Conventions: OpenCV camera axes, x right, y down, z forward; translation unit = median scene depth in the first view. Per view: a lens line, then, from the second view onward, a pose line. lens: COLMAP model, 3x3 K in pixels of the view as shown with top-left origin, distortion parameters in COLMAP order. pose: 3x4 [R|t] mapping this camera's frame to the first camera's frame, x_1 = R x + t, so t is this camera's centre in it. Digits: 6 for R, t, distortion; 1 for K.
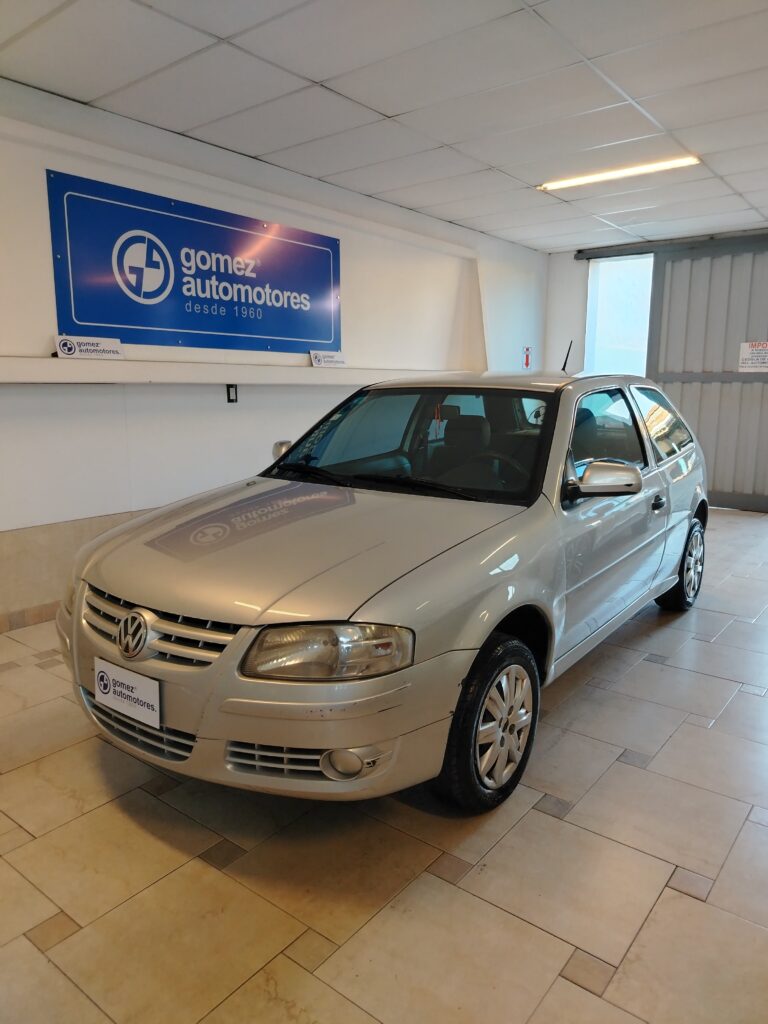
lens RADIAL K [[713.6, 0, 394.3], [0, 713.6, 508.0], [0, 0, 1]] dist [0.024559, -0.023072]
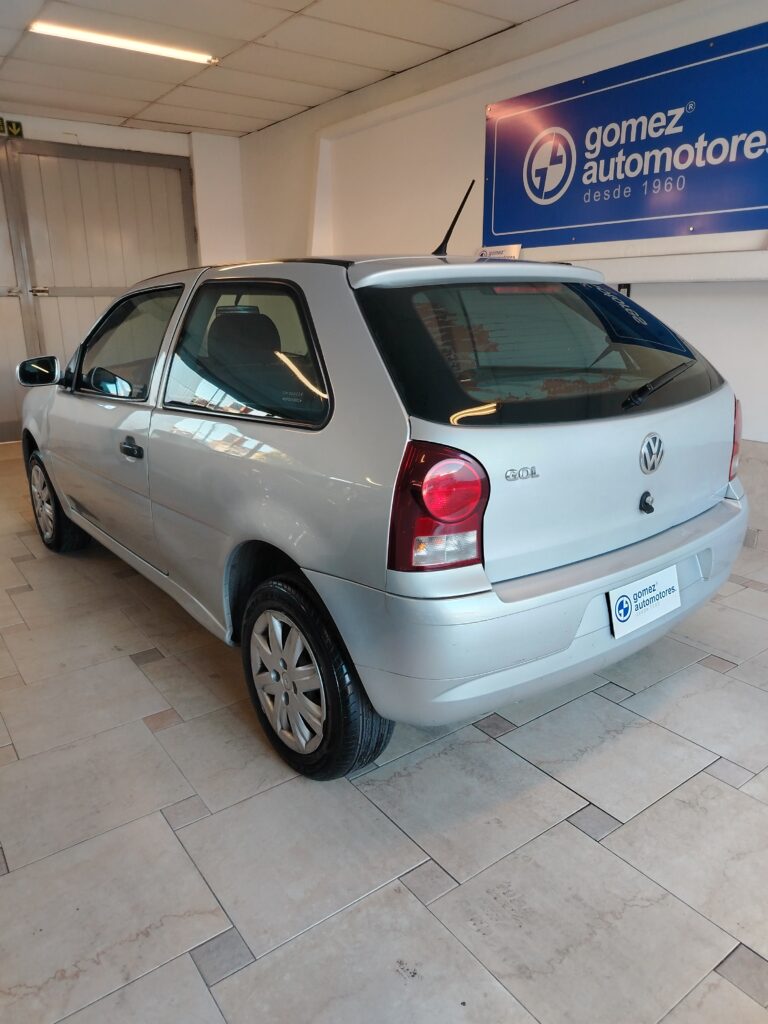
lens RADIAL K [[713.6, 0, 390.8], [0, 713.6, 514.6], [0, 0, 1]] dist [0.024559, -0.023072]
pose [[-0.257611, 0.279837, -0.924839, 0.767405], [-0.154330, 0.932940, 0.325277, -0.170904], [0.953844, 0.226526, -0.197149, 1.084757]]
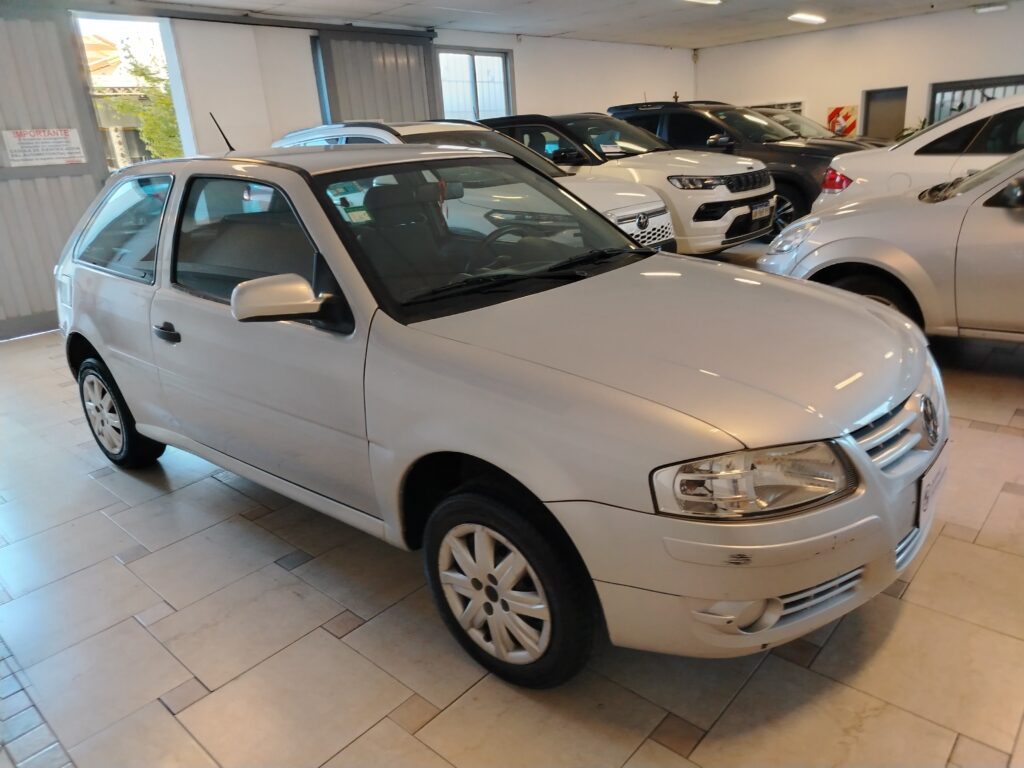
lens RADIAL K [[713.6, 0, 512.7], [0, 713.6, 378.1], [0, 0, 1]] dist [0.024559, -0.023072]
pose [[0.075316, -0.317684, 0.945201, -0.566981], [0.238017, 0.926221, 0.292340, -0.117225], [-0.968337, 0.202956, 0.145373, 0.628900]]
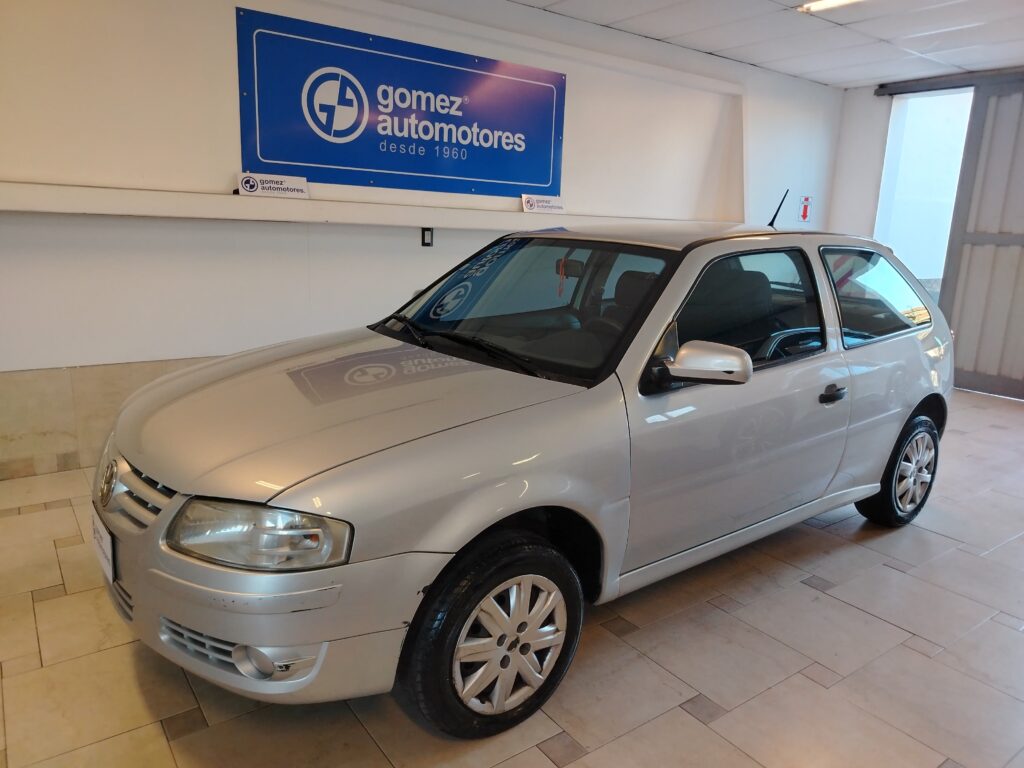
lens RADIAL K [[713.6, 0, 519.8], [0, 713.6, 379.0], [0, 0, 1]] dist [0.024559, -0.023072]
pose [[0.961041, 0.092996, -0.260293, 0.186561], [-0.083969, 0.995424, 0.045613, -0.024823], [0.263344, -0.021980, 0.964452, 0.100966]]
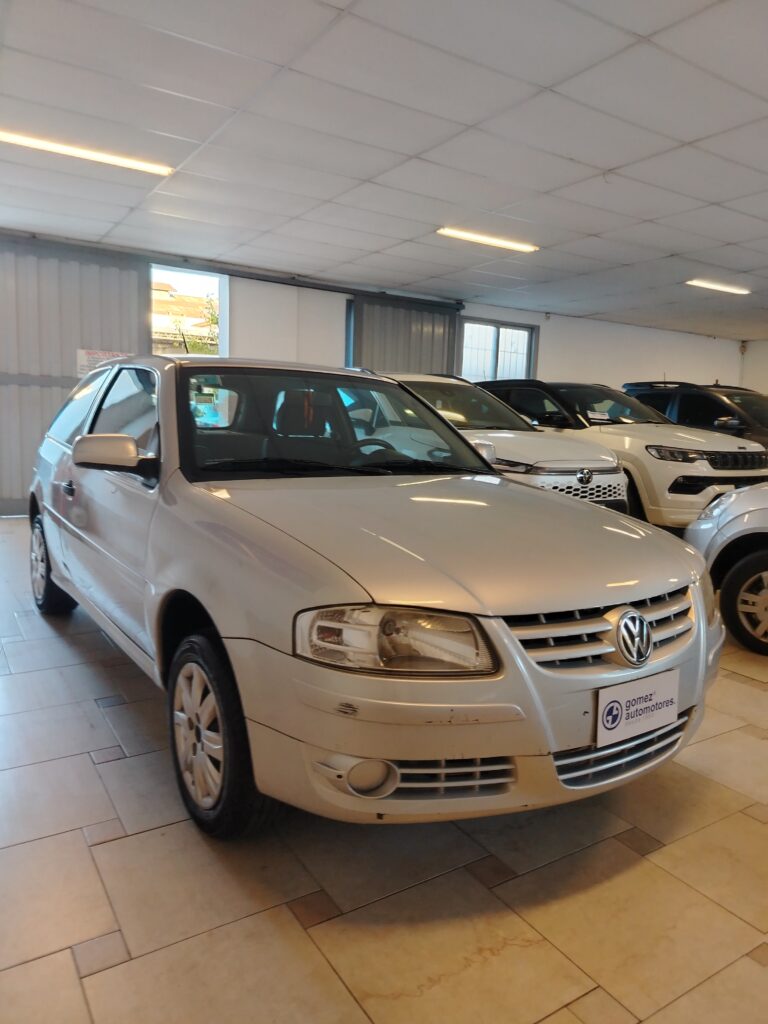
lens RADIAL K [[713.6, 0, 387.3], [0, 713.6, 507.2], [0, 0, 1]] dist [0.024559, -0.023072]
pose [[0.333946, -0.105046, 0.936721, -0.574077], [0.129681, 0.989441, 0.064726, -0.031501], [-0.933629, 0.099860, 0.344042, 0.447628]]
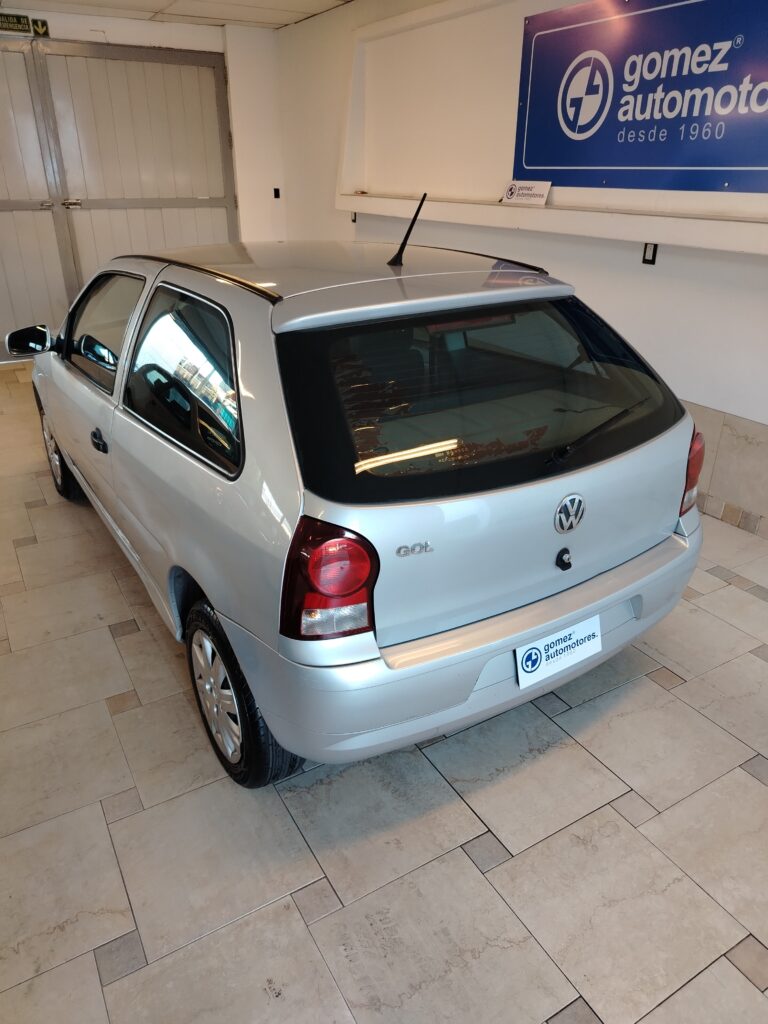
lens RADIAL K [[713.6, 0, 391.5], [0, 713.6, 514.4], [0, 0, 1]] dist [0.024559, -0.023072]
pose [[-0.352878, 0.401178, -0.845301, 0.716381], [-0.164637, 0.862701, 0.478165, -0.269425], [0.921071, 0.307902, -0.238379, 1.141973]]
